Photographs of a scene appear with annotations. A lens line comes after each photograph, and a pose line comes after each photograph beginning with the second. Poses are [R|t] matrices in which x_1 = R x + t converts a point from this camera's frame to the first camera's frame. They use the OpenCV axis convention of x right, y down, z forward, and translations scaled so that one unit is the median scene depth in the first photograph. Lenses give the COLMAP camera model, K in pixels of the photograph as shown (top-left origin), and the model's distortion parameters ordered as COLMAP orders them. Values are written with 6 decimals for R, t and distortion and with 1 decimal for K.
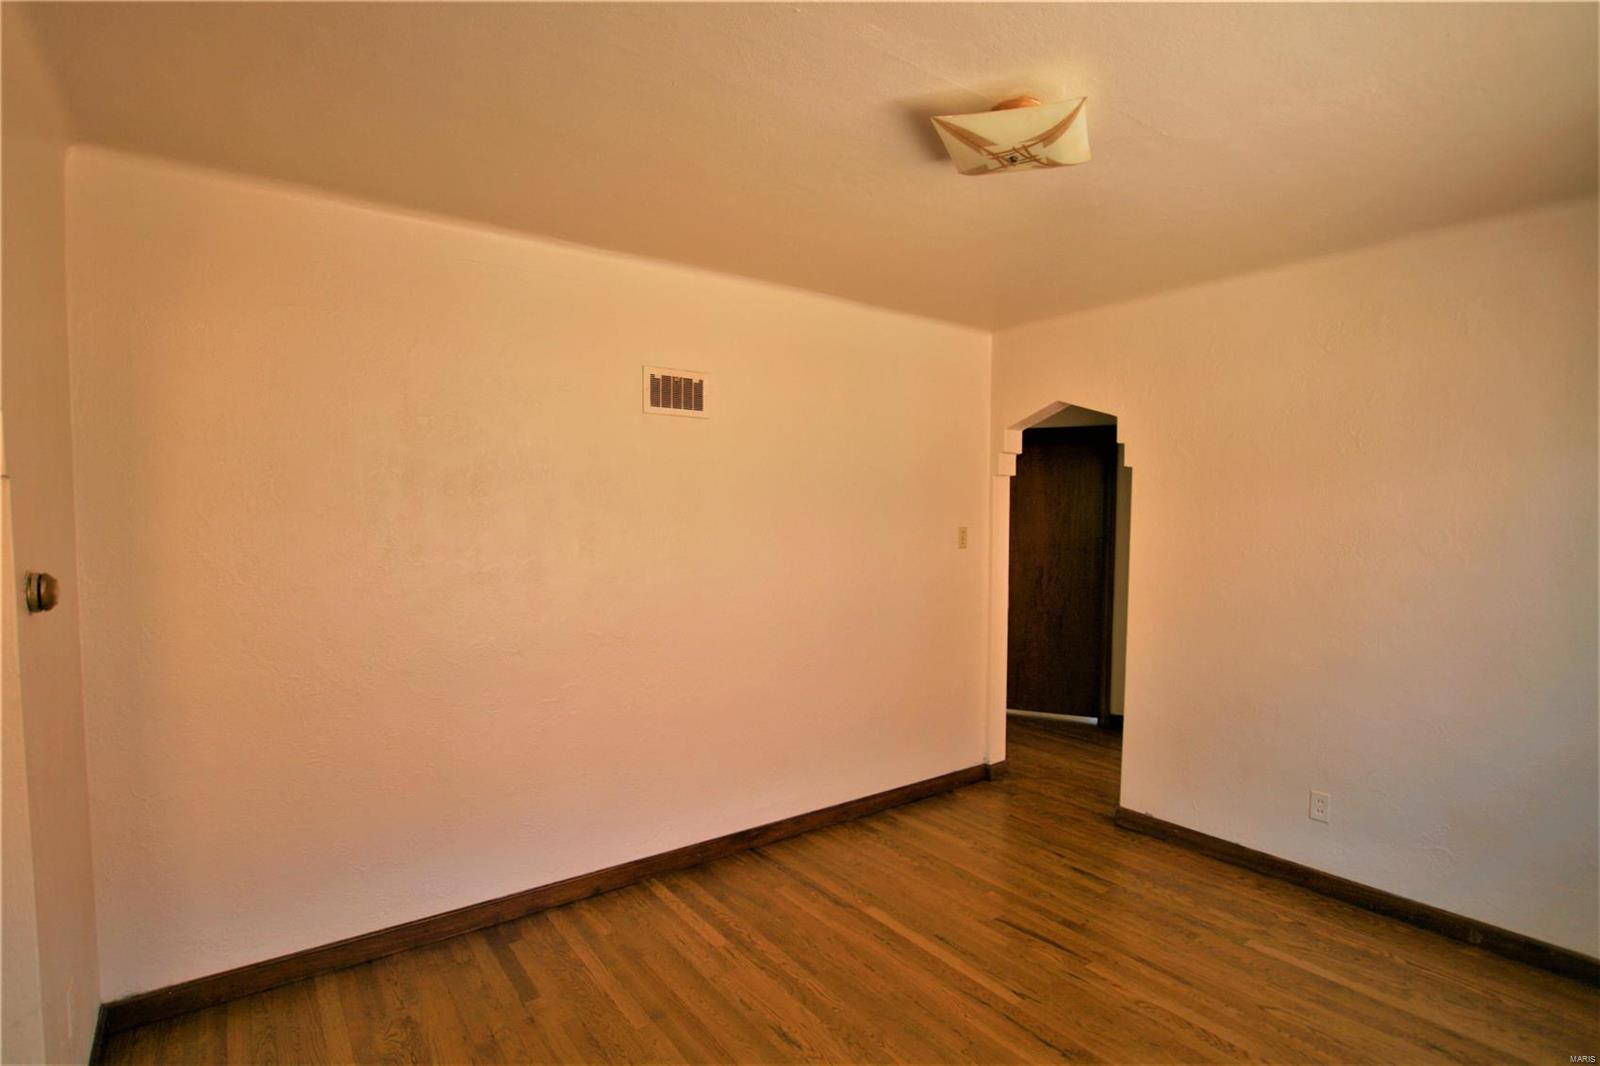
lens RADIAL K [[775.8, 0, 804.9], [0, 775.8, 547.6], [0, 0, 1]] dist [-0.014091, -0.001289]
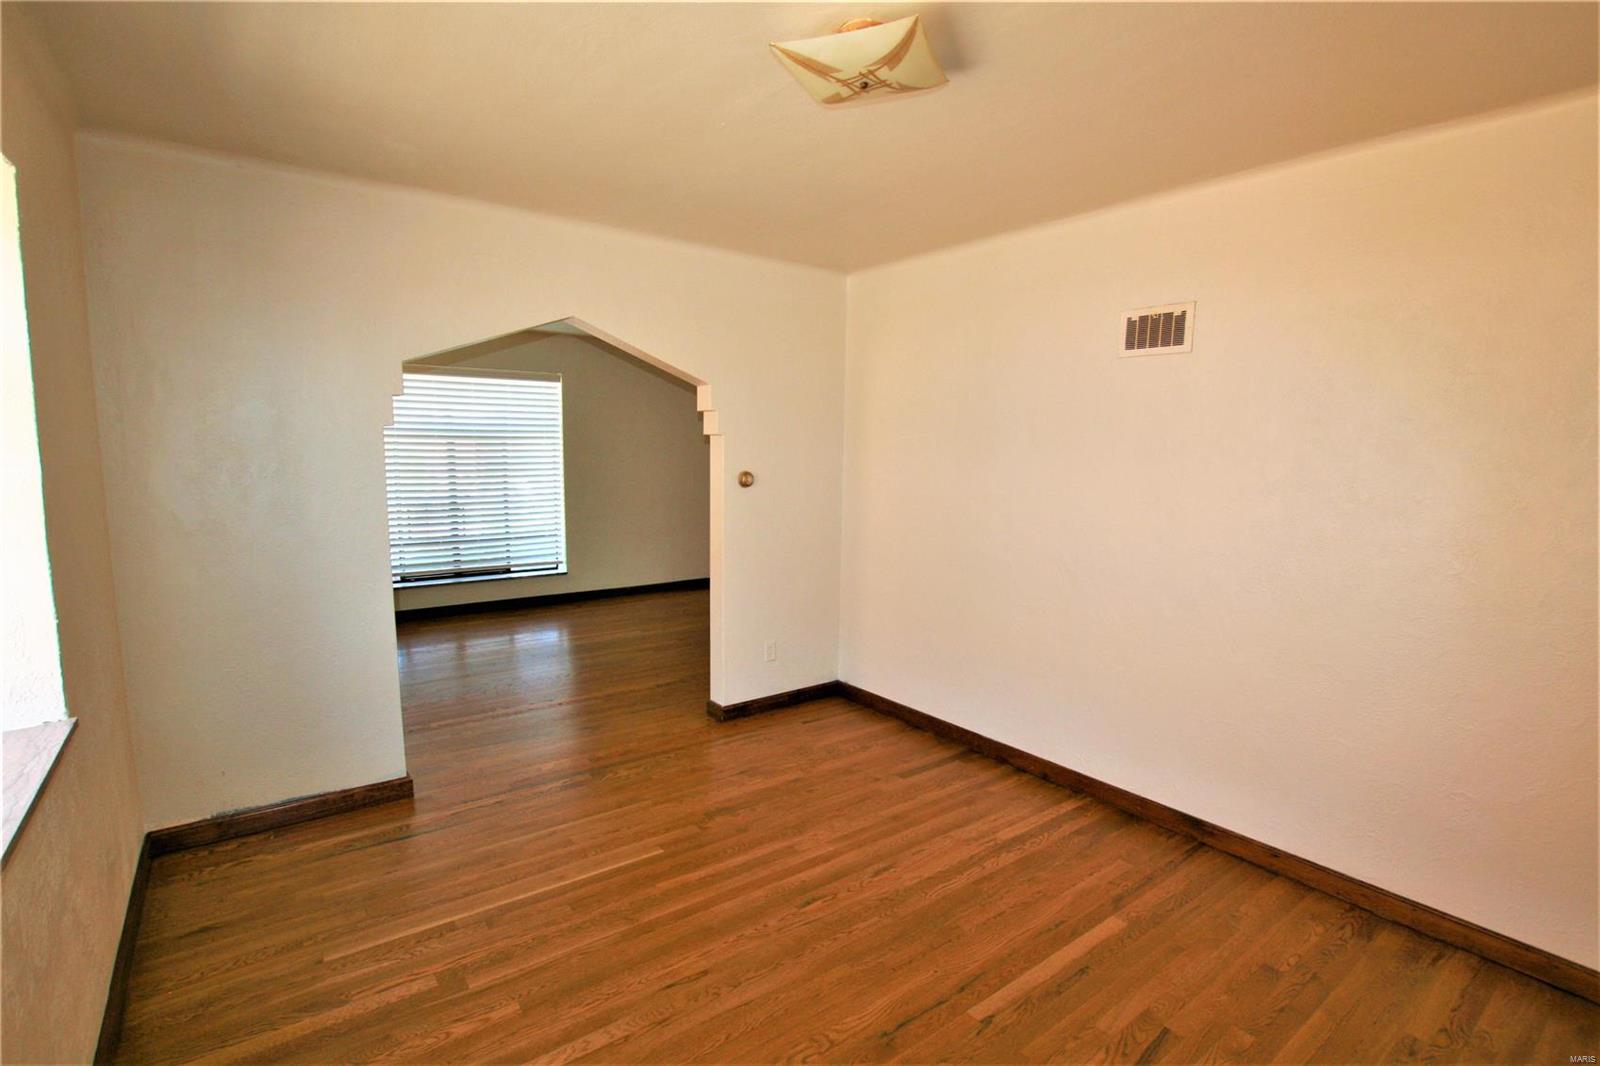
lens RADIAL K [[747.5, 0, 826.4], [0, 747.5, 534.7], [0, 0, 1]] dist [-0.023696, 0.000529]
pose [[0.044731, 0.110388, -0.992881, 0.845431], [-0.061128, 0.992316, 0.107572, -0.024772], [0.997127, 0.055882, 0.051135, 0.619368]]
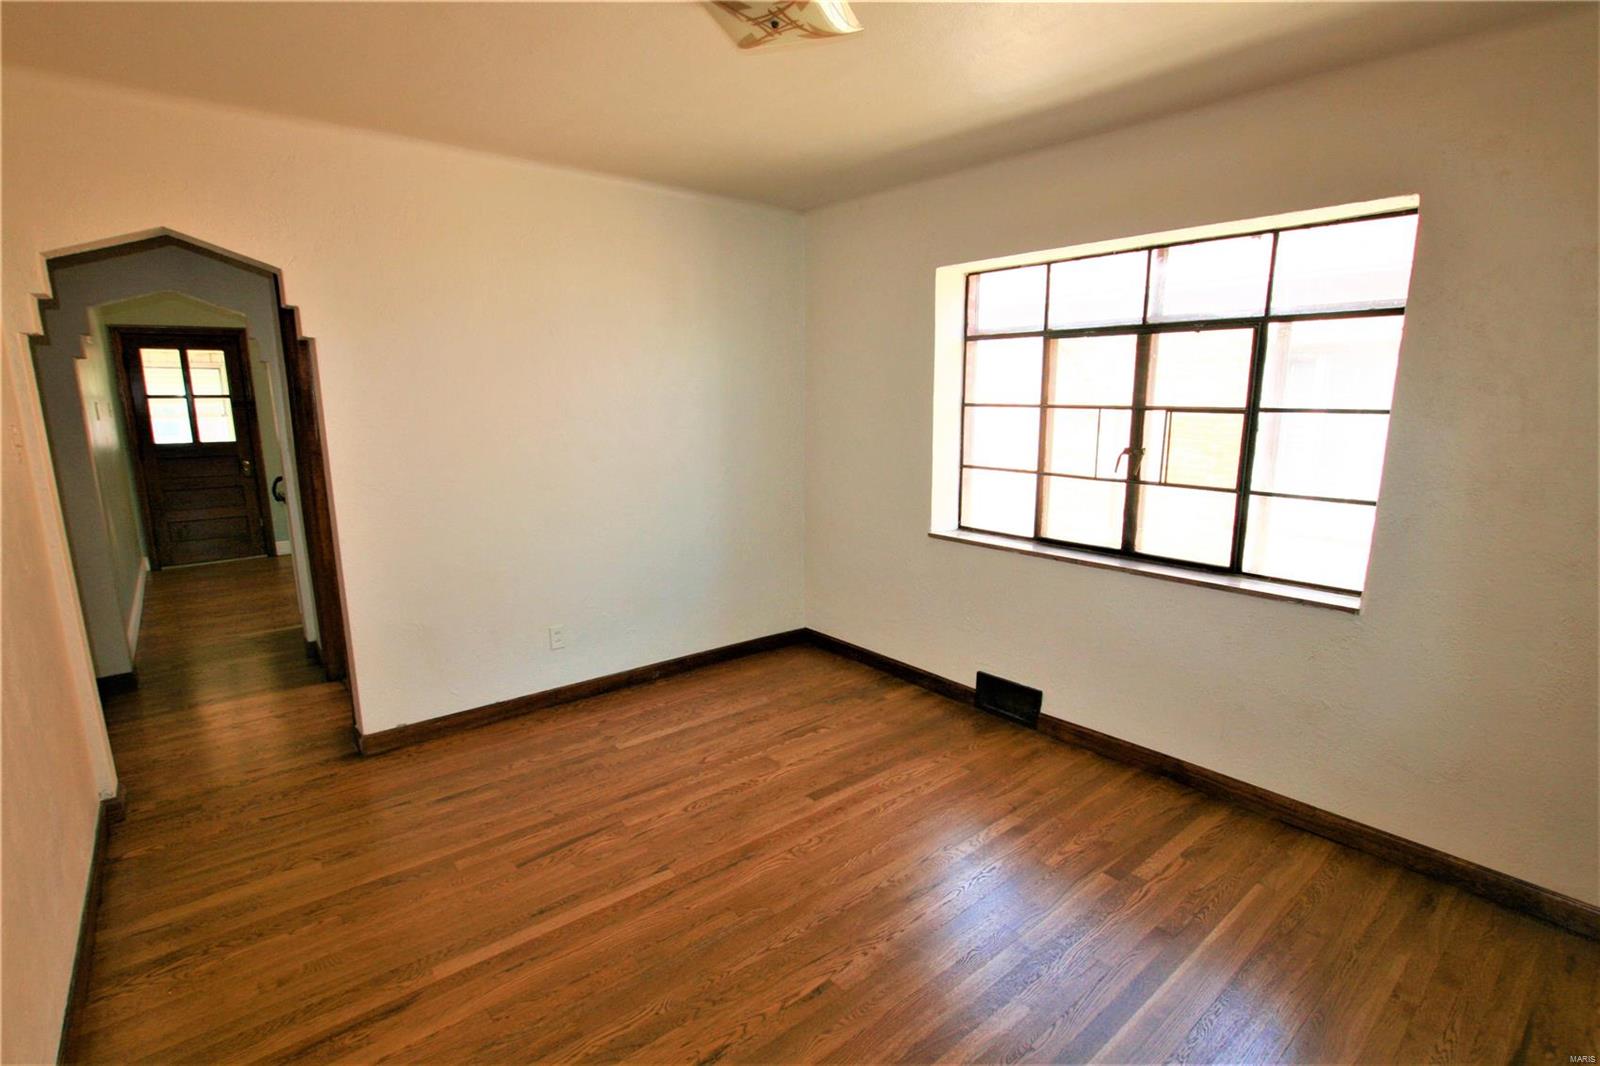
lens RADIAL K [[747.5, 0, 786.1], [0, 747.5, 543.5], [0, 0, 1]] dist [-0.023696, 0.000529]
pose [[-0.036088, -0.192015, 0.980728, -0.513282], [0.043081, 0.980156, 0.193488, -0.028891], [-0.998420, 0.049233, -0.027100, 0.691942]]
